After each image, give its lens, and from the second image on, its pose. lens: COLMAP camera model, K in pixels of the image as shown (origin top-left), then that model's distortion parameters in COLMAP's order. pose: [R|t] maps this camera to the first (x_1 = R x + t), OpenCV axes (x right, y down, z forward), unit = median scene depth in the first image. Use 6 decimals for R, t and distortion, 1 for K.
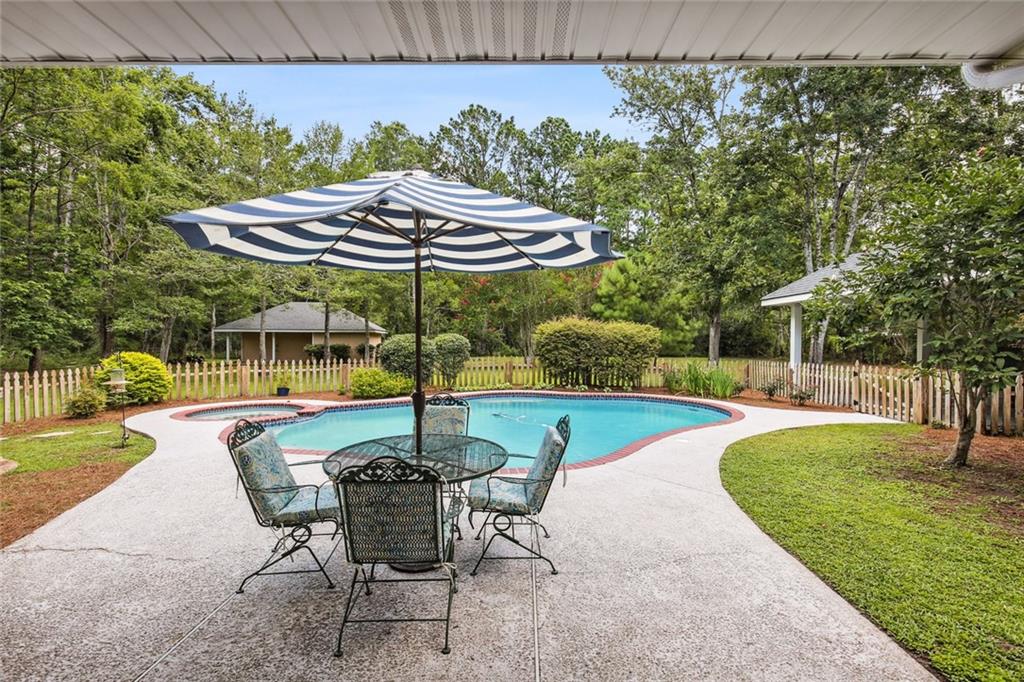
lens RADIAL K [[469.8, 0, 515.3], [0, 469.8, 342.8], [0, 0, 1]] dist [0.005635, -0.001303]
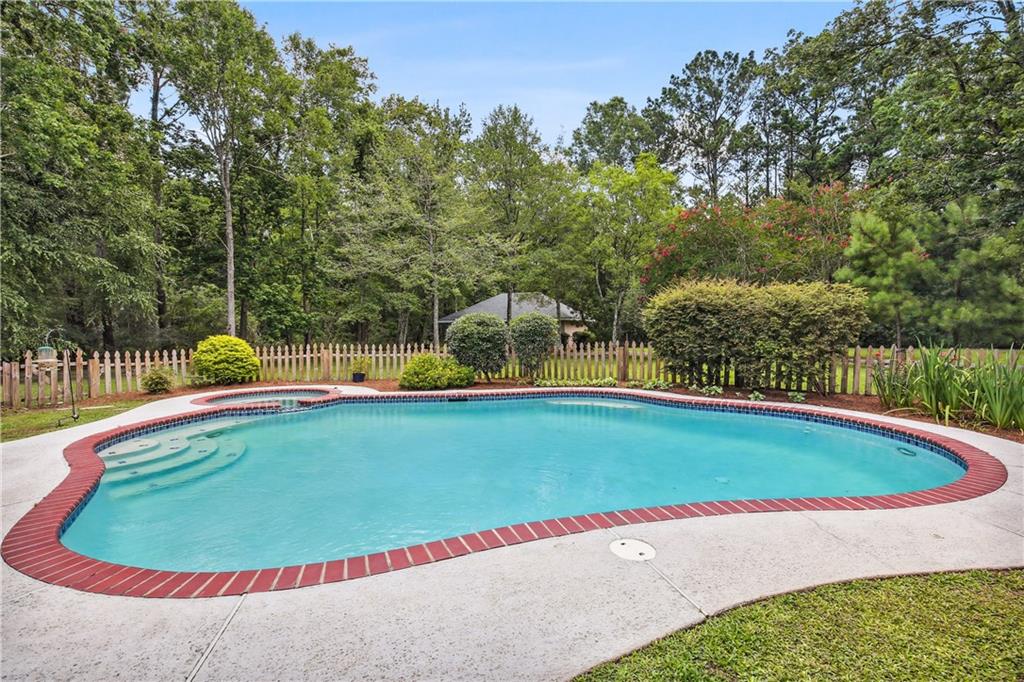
lens RADIAL K [[469.8, 0, 508.8], [0, 469.8, 344.0], [0, 0, 1]] dist [0.005635, -0.001303]
pose [[0.854953, 0.001496, -0.518704, 0.232271], [0.009276, 0.999792, 0.018173, 0.019193], [0.518623, -0.020348, 0.854761, 0.312044]]
